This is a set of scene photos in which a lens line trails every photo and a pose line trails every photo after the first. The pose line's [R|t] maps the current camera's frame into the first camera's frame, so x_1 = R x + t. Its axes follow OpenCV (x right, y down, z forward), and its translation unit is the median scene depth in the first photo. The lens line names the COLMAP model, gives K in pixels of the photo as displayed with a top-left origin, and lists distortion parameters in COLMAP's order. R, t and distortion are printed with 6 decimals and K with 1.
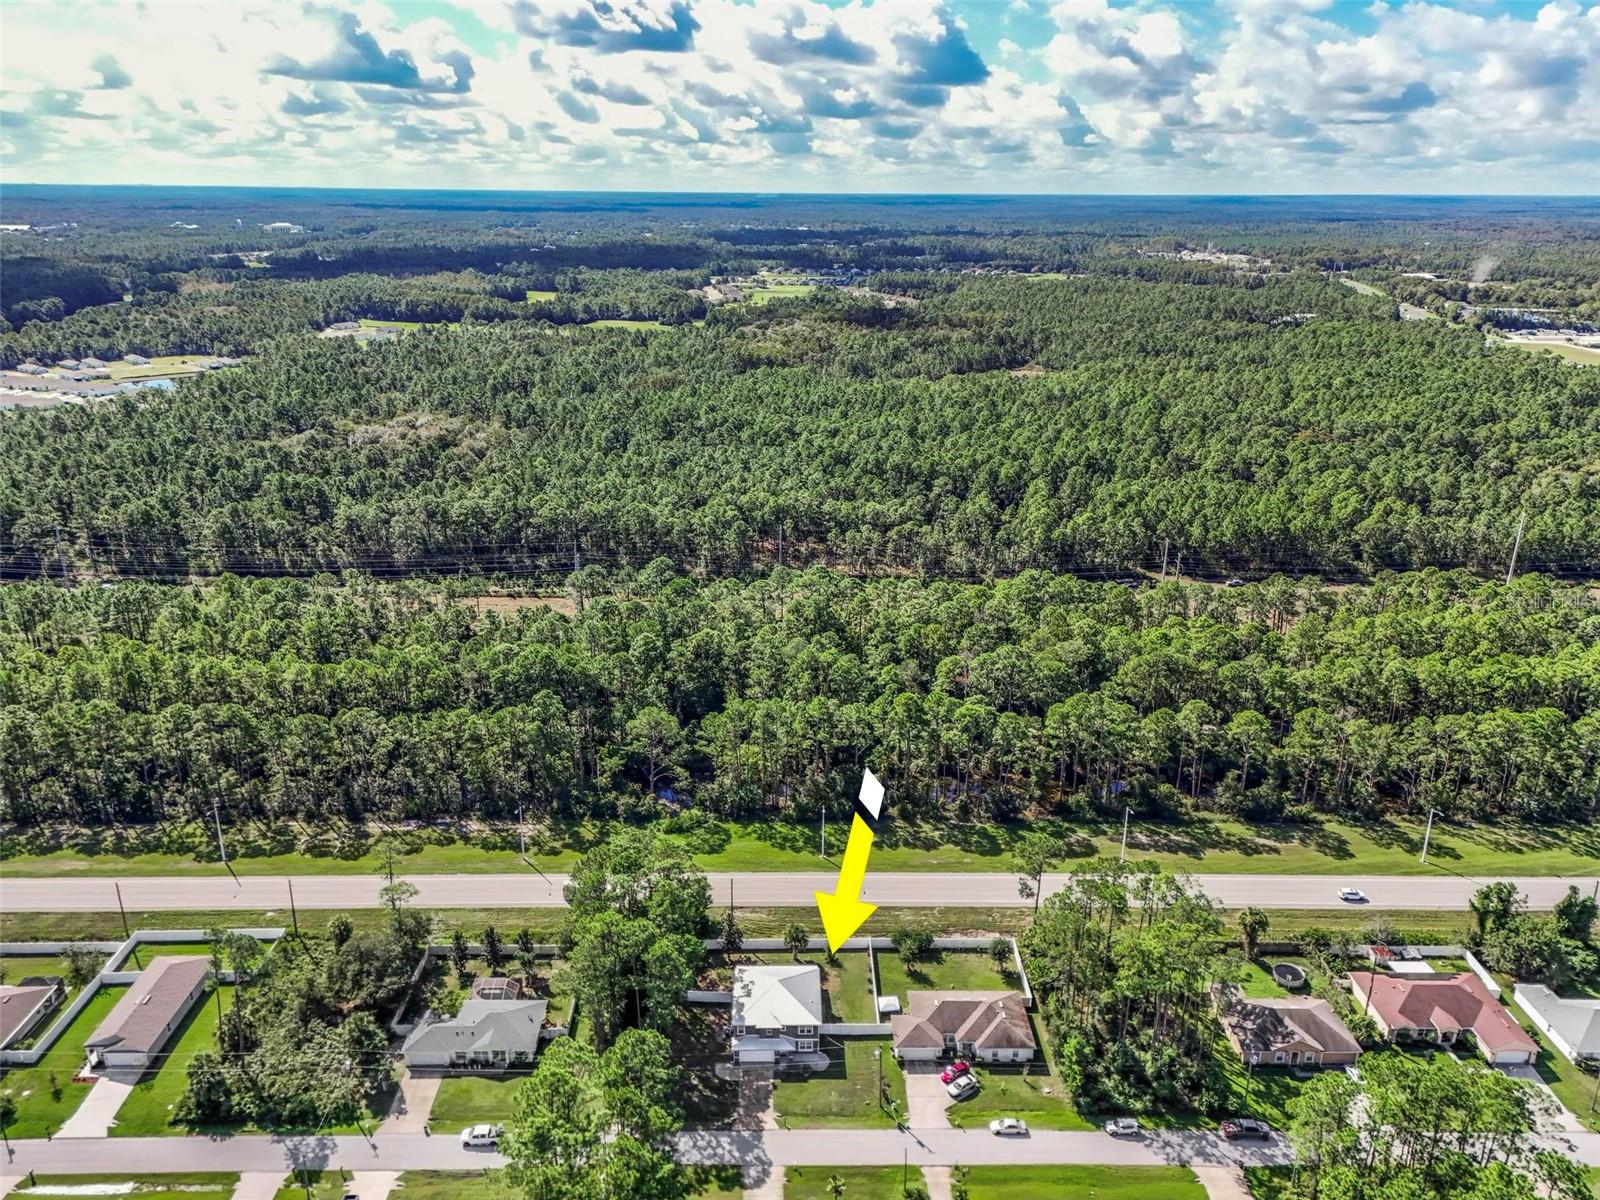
lens RADIAL K [[1172.1, 0, 802.2], [0, 1172.1, 599.7], [0, 0, 1]] dist [0.075793, -0.063056]
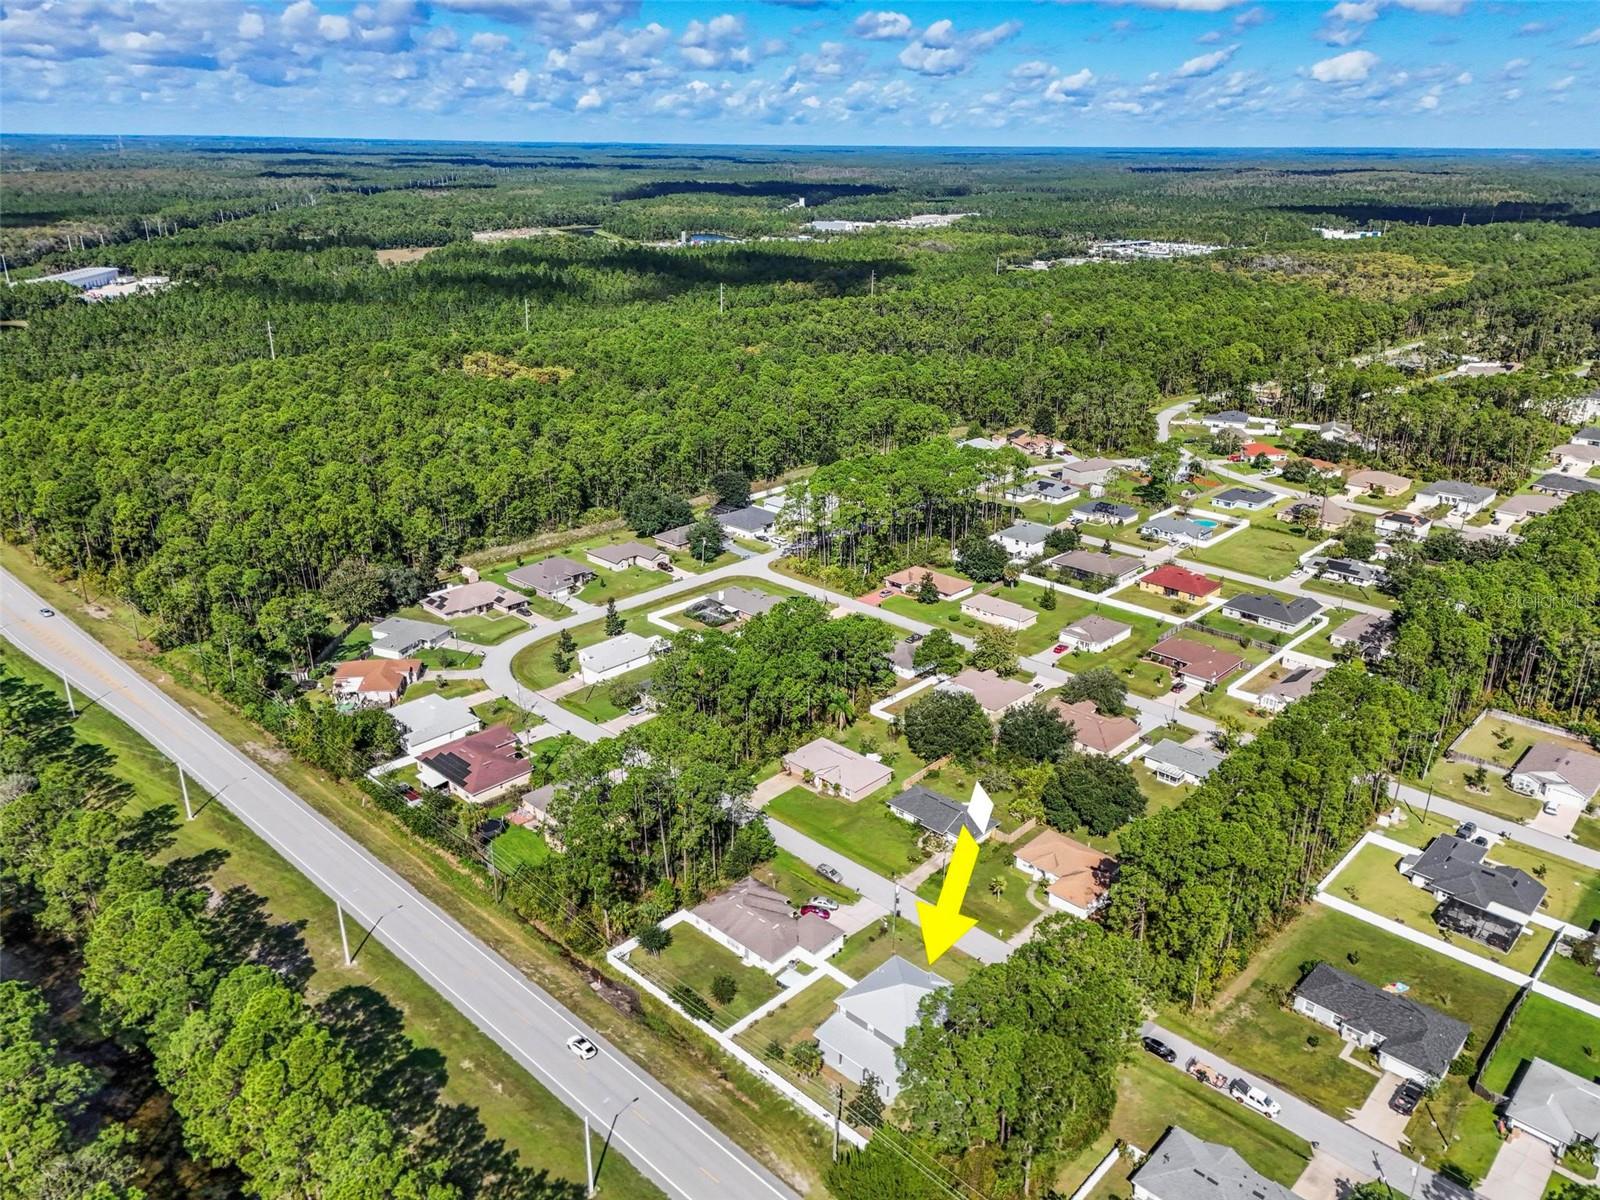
lens RADIAL K [[1172.1, 0, 798.8], [0, 1172.1, 602.8], [0, 0, 1]] dist [0.075793, -0.063056]
pose [[-0.715826, -0.267260, 0.645109, -0.364295], [0.217768, 0.792336, 0.569895, -0.336157], [-0.663453, 0.548430, -0.508974, 1.068716]]
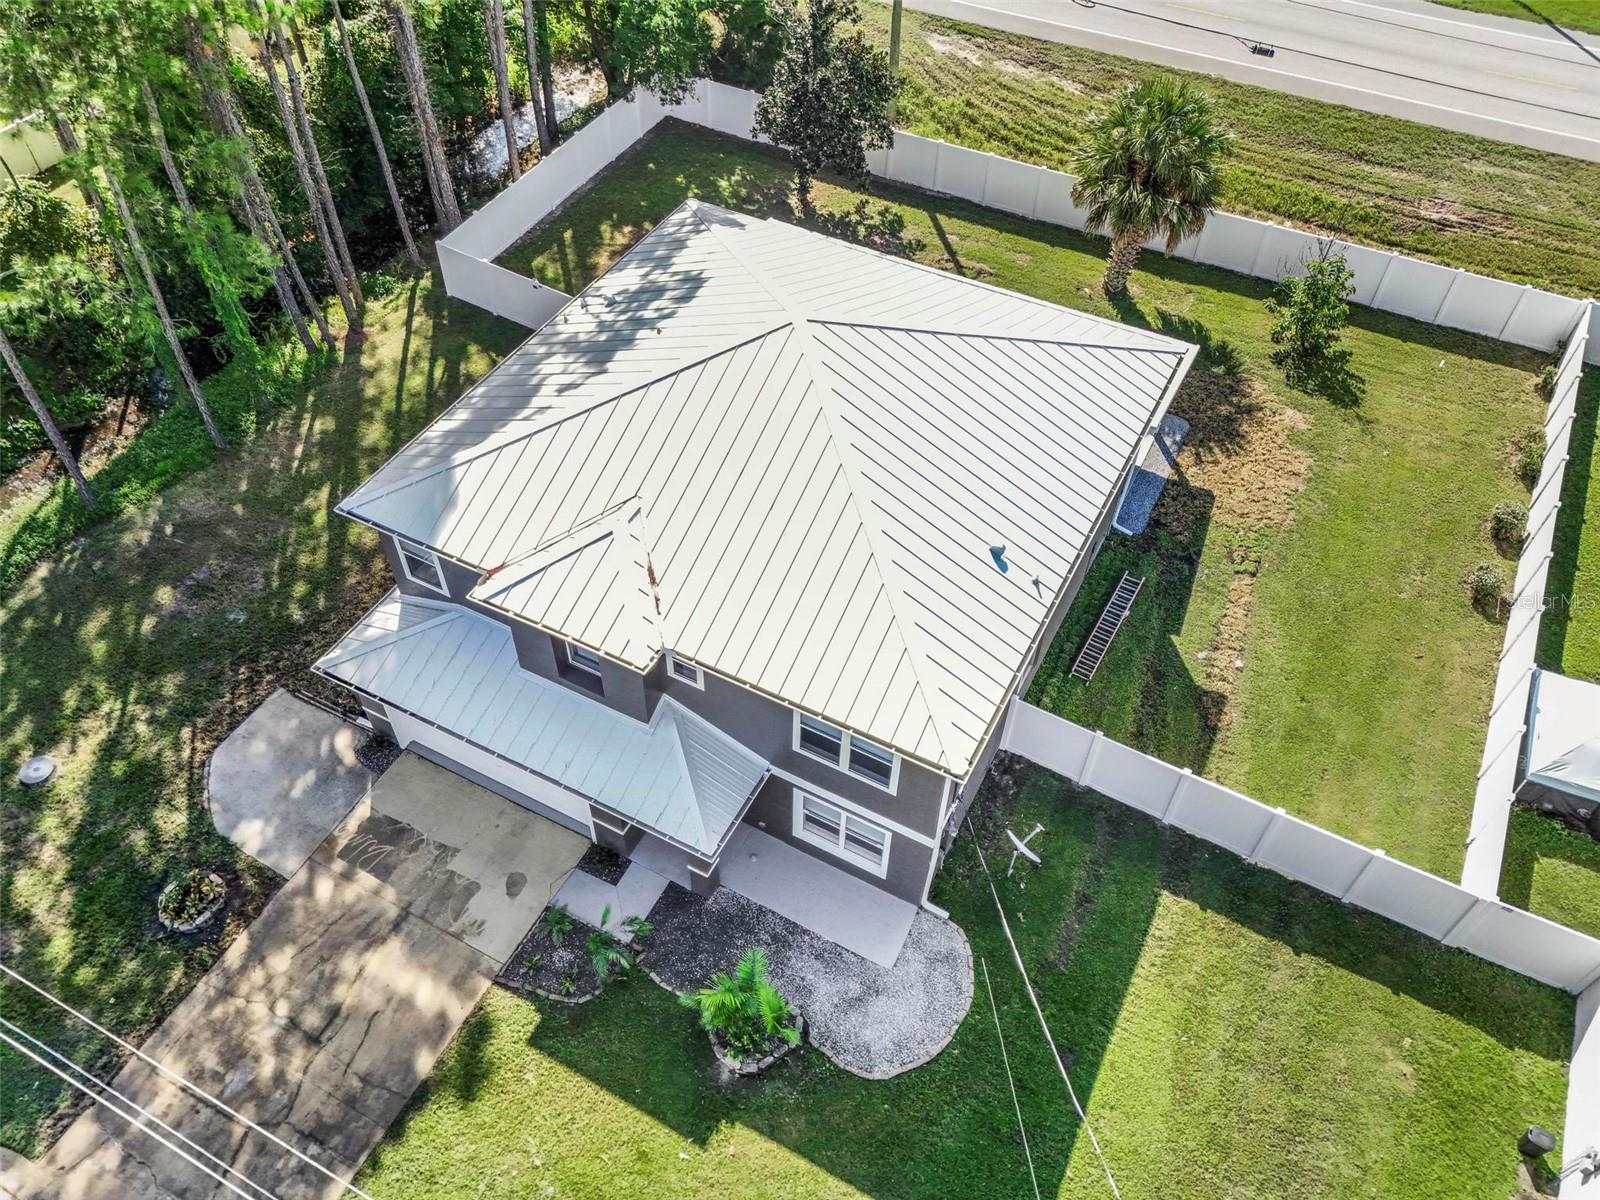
lens RADIAL K [[1172.1, 0, 797.8], [0, 1172.1, 600.8], [0, 0, 1]] dist [0.075793, -0.063056]
pose [[0.880038, 0.362113, -0.307257, 0.022608], [-0.164641, 0.839499, 0.517817, 0.223743], [0.445450, -0.405112, 0.798410, 0.703232]]
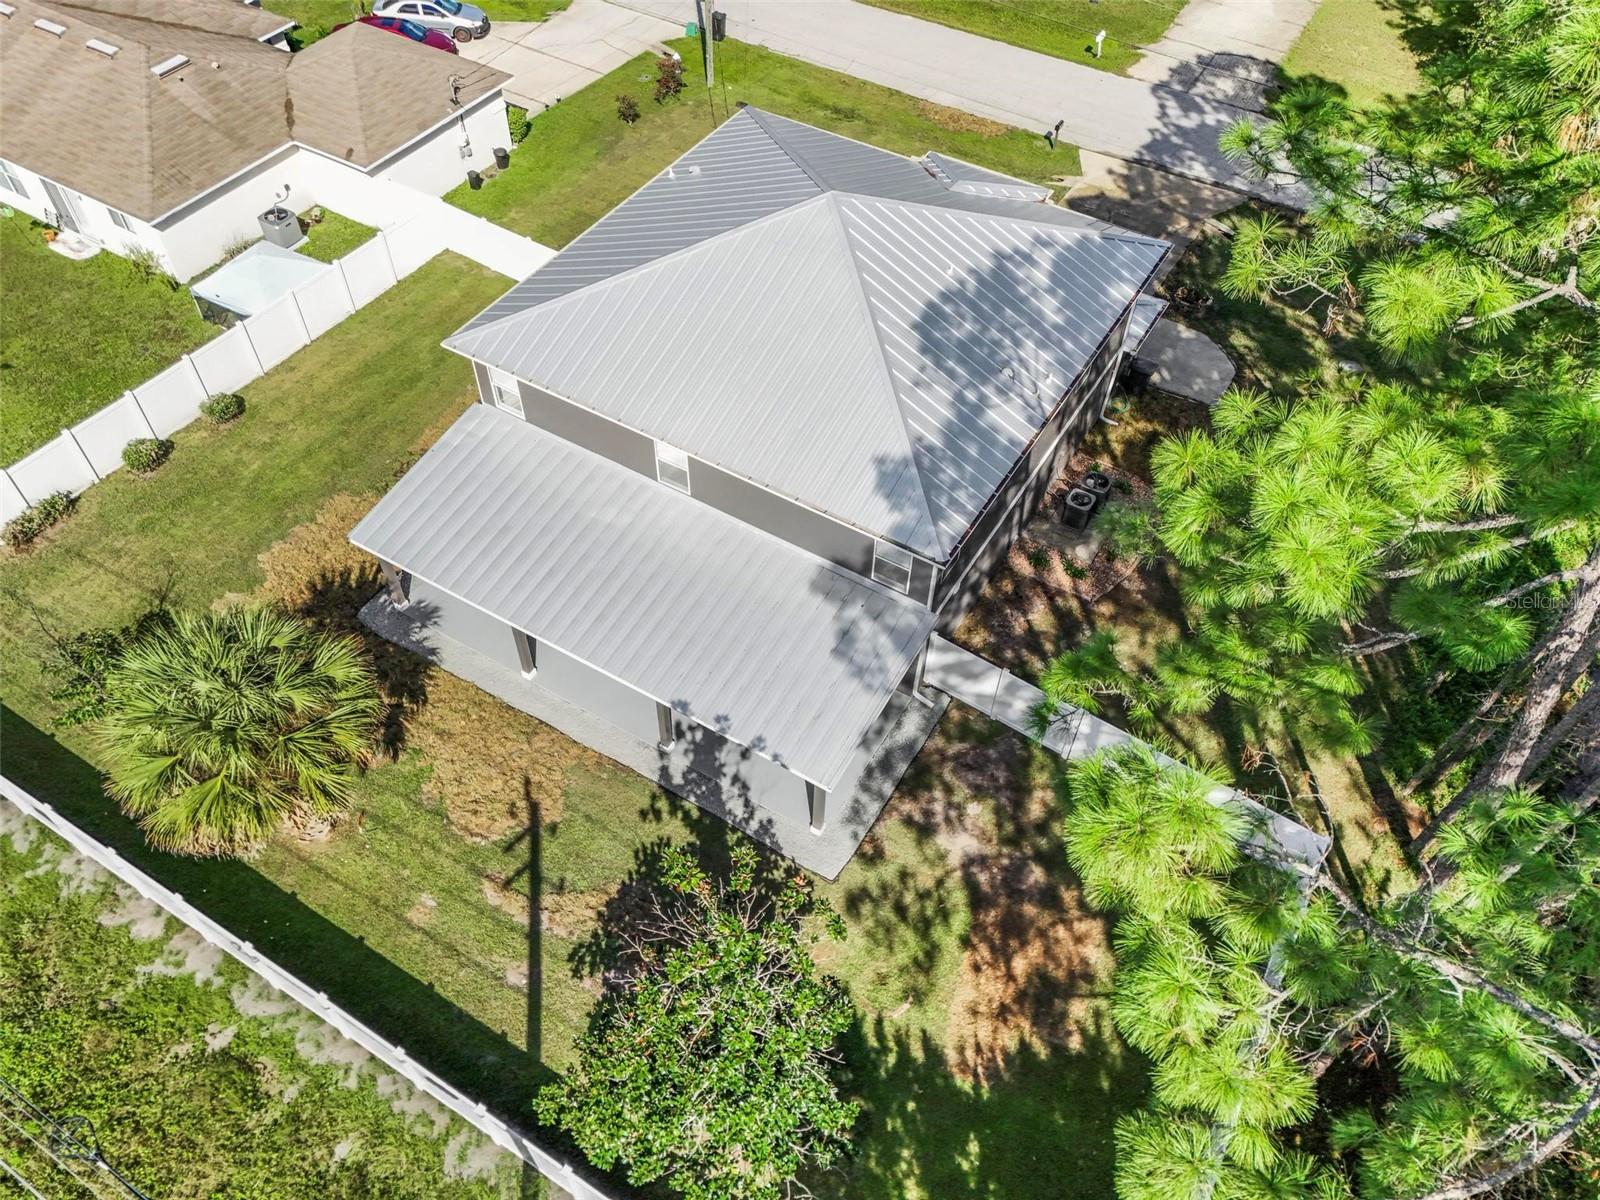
lens RADIAL K [[1172.1, 0, 803.9], [0, 1172.1, 612.3], [0, 0, 1]] dist [0.075793, -0.063056]
pose [[-0.851019, -0.420000, 0.315226, -0.070864], [0.146458, 0.386630, 0.910531, 0.162404], [-0.504299, 0.821046, -0.267517, 0.863419]]
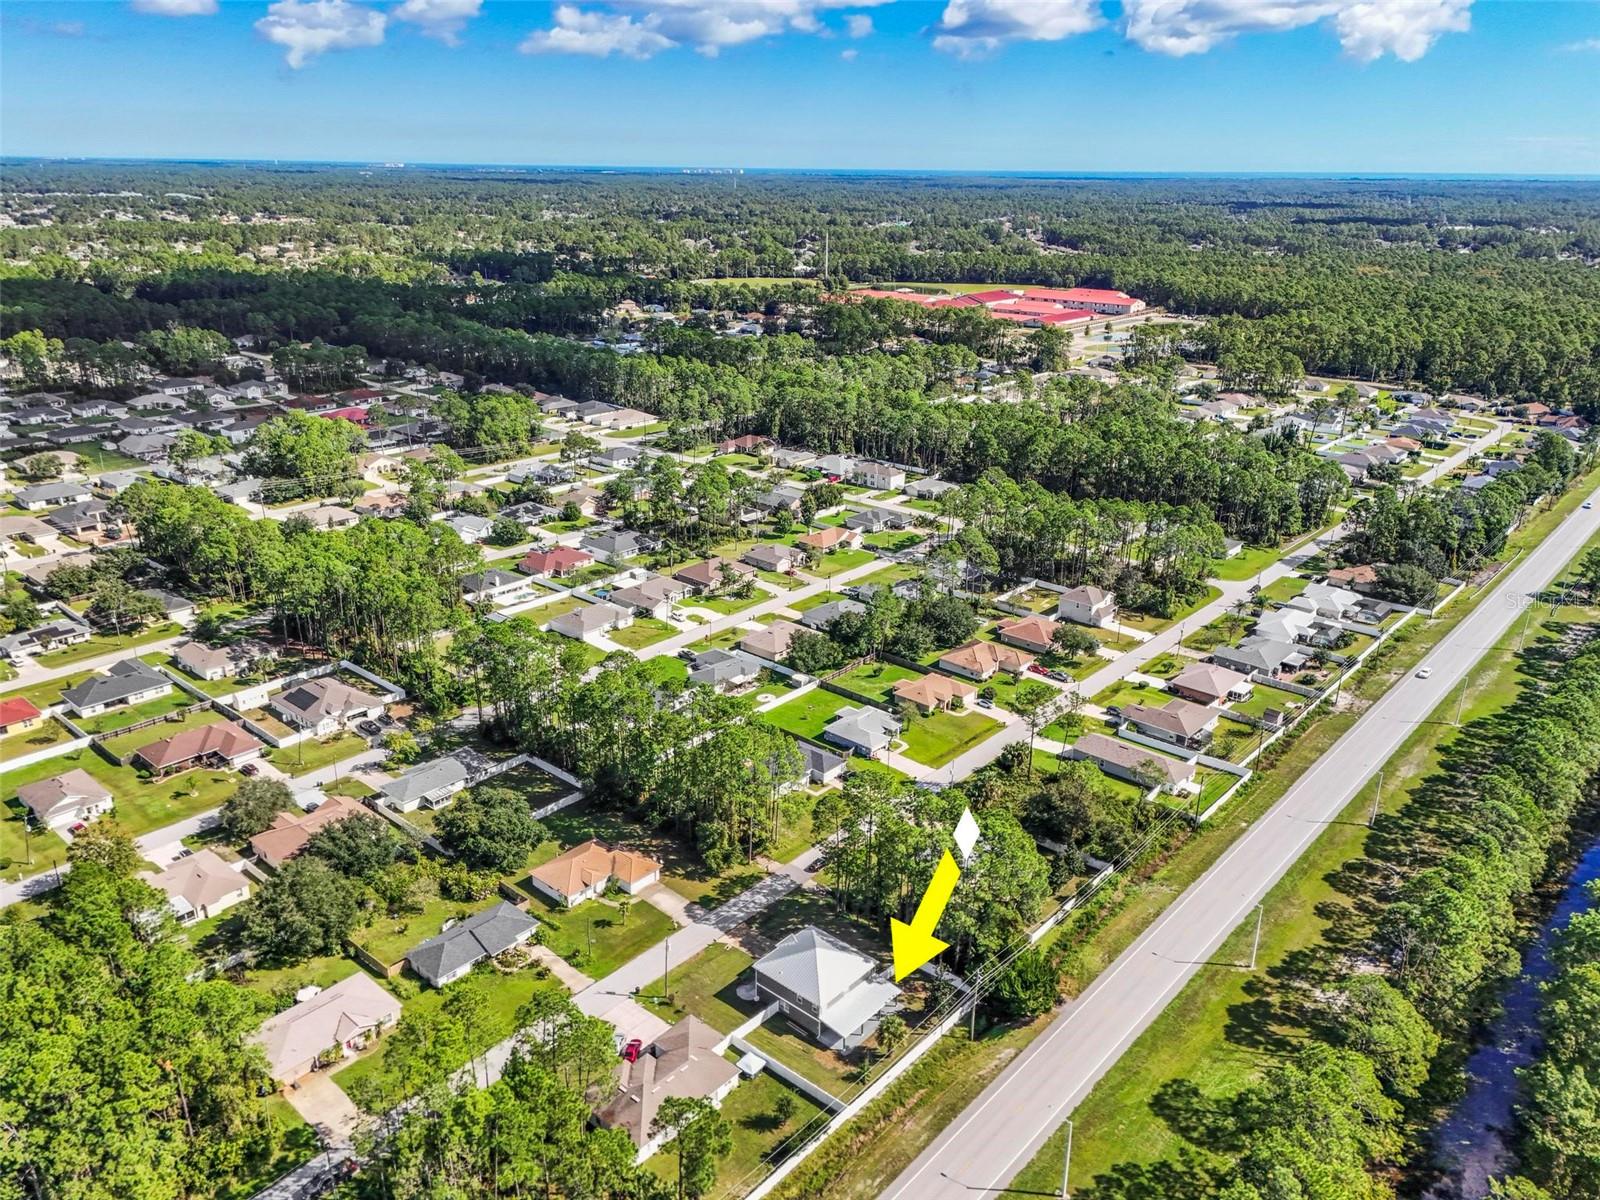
lens RADIAL K [[1172.1, 0, 799.9], [0, 1172.1, 607.6], [0, 0, 1]] dist [0.075793, -0.063056]
pose [[-0.670335, 0.249543, -0.698841, 0.467718], [-0.259496, 0.803470, 0.535815, -0.325995], [0.695207, 0.540522, -0.473839, 1.029077]]
